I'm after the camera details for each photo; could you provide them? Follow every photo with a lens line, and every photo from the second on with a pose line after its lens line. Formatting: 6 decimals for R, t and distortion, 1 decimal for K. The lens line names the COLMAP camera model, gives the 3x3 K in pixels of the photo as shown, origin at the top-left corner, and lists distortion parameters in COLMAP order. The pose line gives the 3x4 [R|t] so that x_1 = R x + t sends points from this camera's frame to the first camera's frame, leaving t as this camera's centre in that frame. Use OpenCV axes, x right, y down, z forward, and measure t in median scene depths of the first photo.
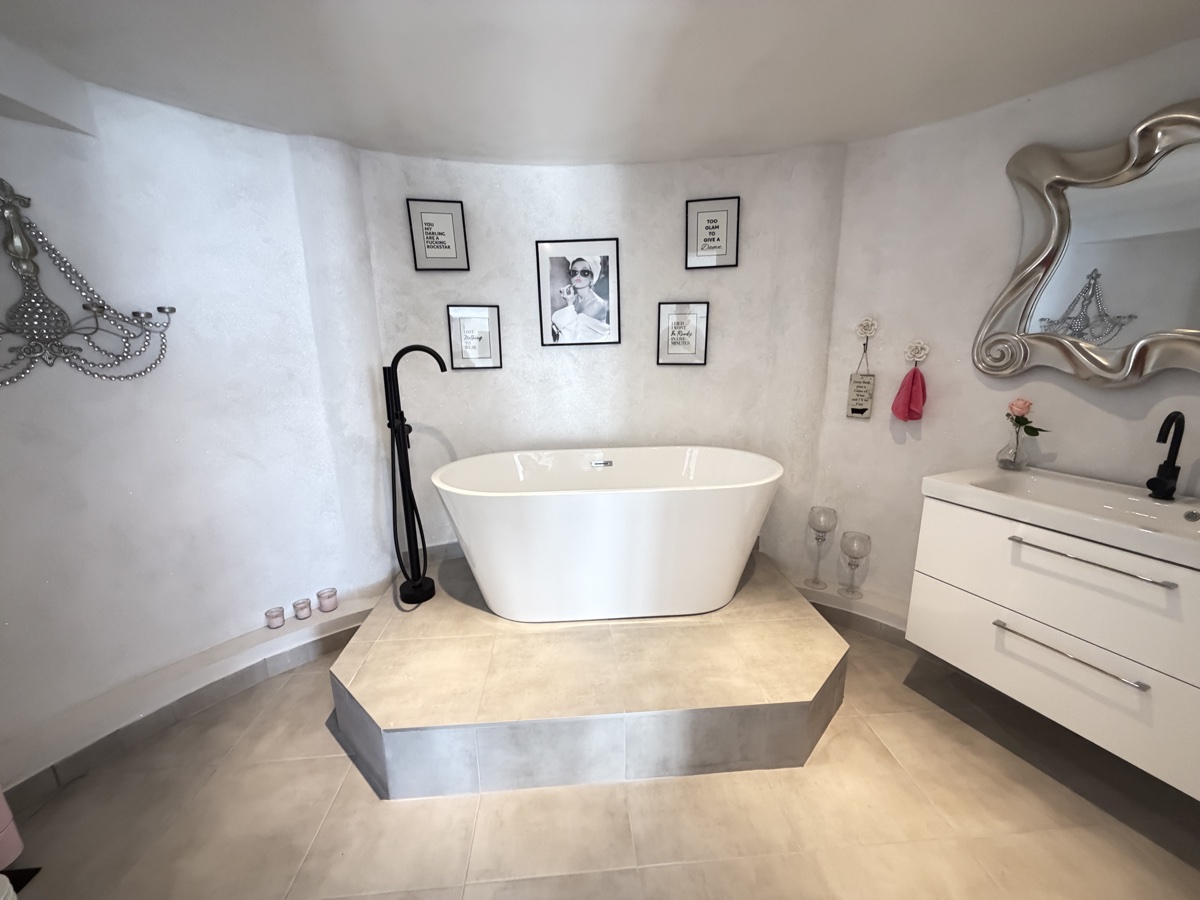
lens RADIAL K [[480.3, 0, 596.2], [0, 480.3, 451.1], [0, 0, 1]] dist [0.001271, -0.000040]
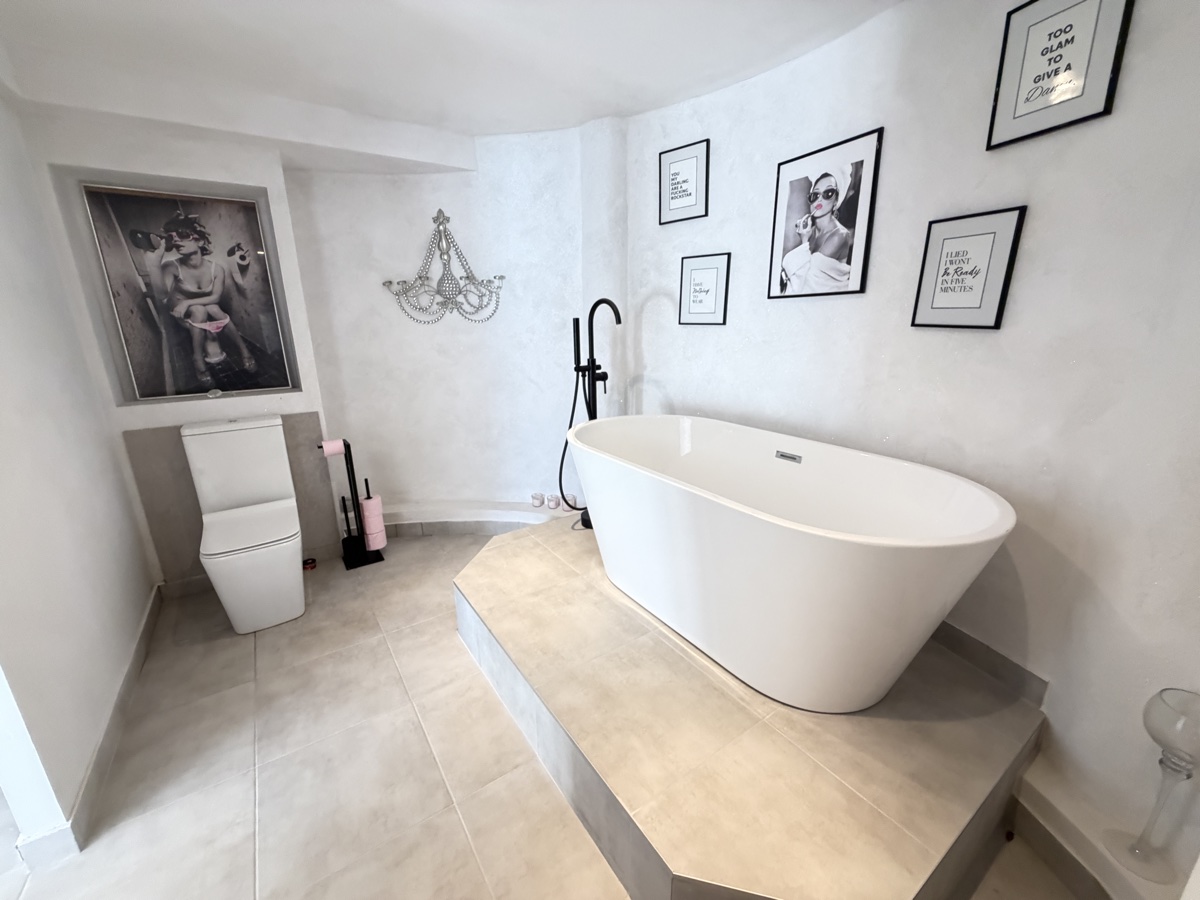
lens RADIAL K [[480.3, 0, 597.1], [0, 480.3, 450.4], [0, 0, 1]] dist [0.001271, -0.000040]
pose [[0.506575, 0.242976, -0.827251, 0.492763], [-0.185275, 0.967733, 0.170782, -0.057904], [0.842054, 0.066755, 0.535247, 0.350823]]
